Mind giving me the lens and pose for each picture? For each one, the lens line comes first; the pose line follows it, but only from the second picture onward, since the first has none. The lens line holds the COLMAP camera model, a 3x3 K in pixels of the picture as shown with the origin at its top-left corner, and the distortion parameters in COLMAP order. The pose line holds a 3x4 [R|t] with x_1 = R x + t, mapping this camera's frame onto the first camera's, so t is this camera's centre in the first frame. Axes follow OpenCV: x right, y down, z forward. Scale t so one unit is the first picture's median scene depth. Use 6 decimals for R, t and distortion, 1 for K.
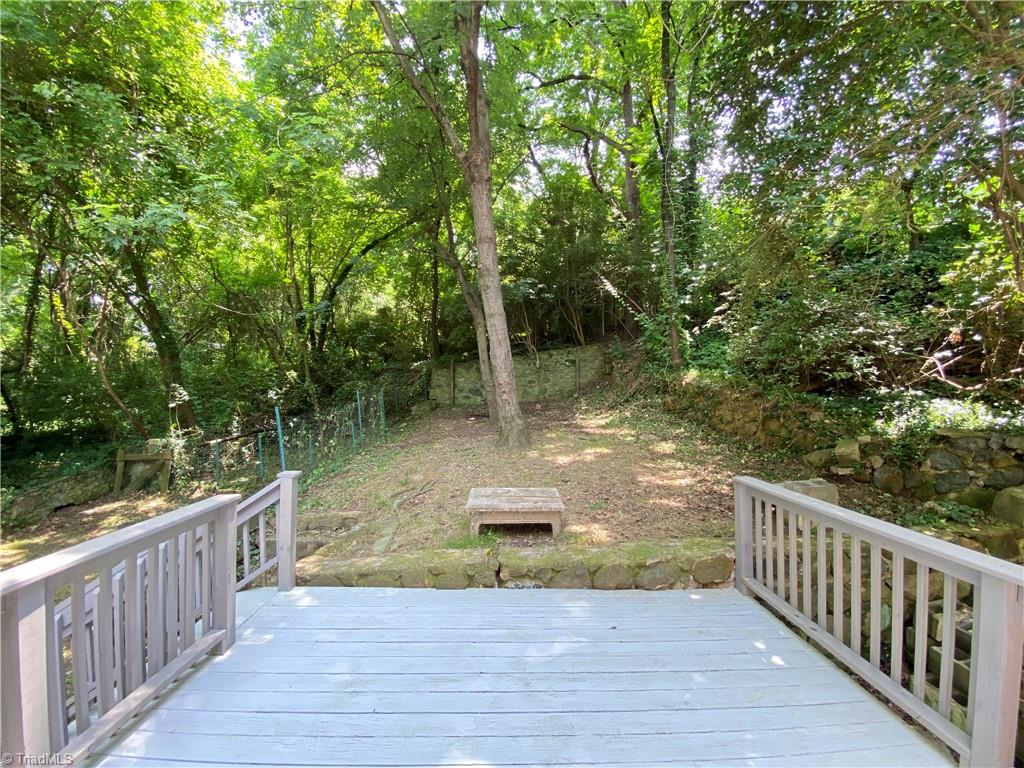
lens RADIAL K [[414.5, 0, 508.3], [0, 414.5, 386.1], [0, 0, 1]] dist [-0.003569, -0.001671]
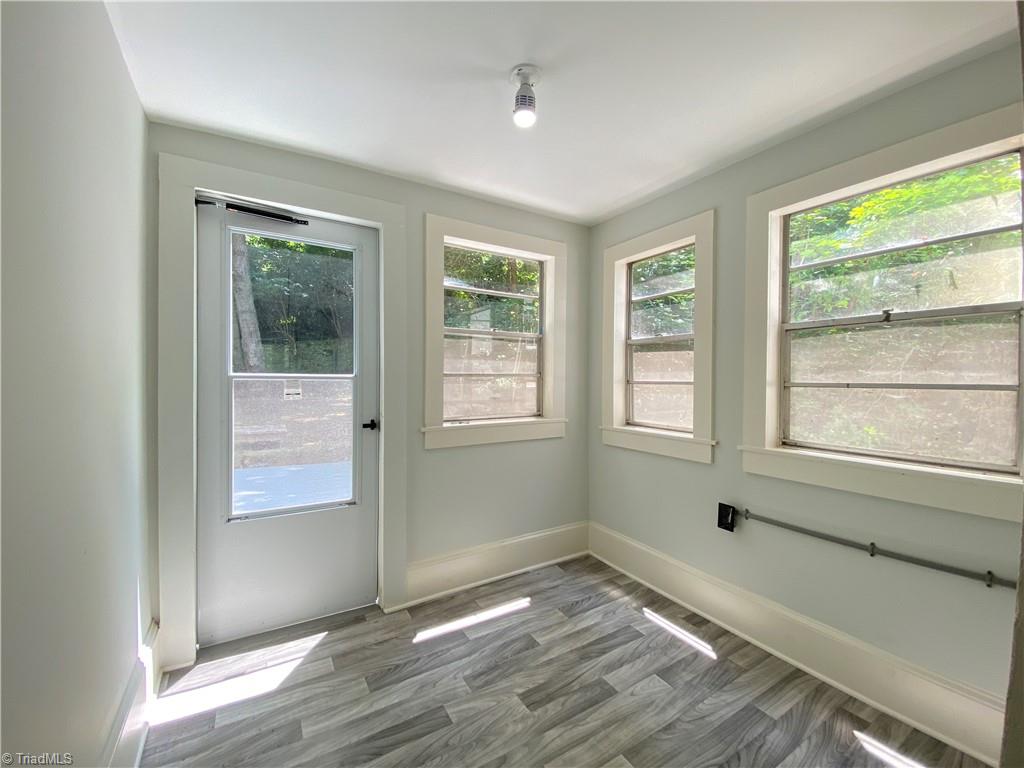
lens RADIAL K [[414.5, 0, 510.9], [0, 414.5, 382.9], [0, 0, 1]] dist [-0.003569, -0.001671]
pose [[0.866249, 0.003925, 0.499597, 0.023613], [-0.009551, 0.999916, 0.008706, 0.017285], [-0.499522, -0.012313, 0.866214, -0.322347]]
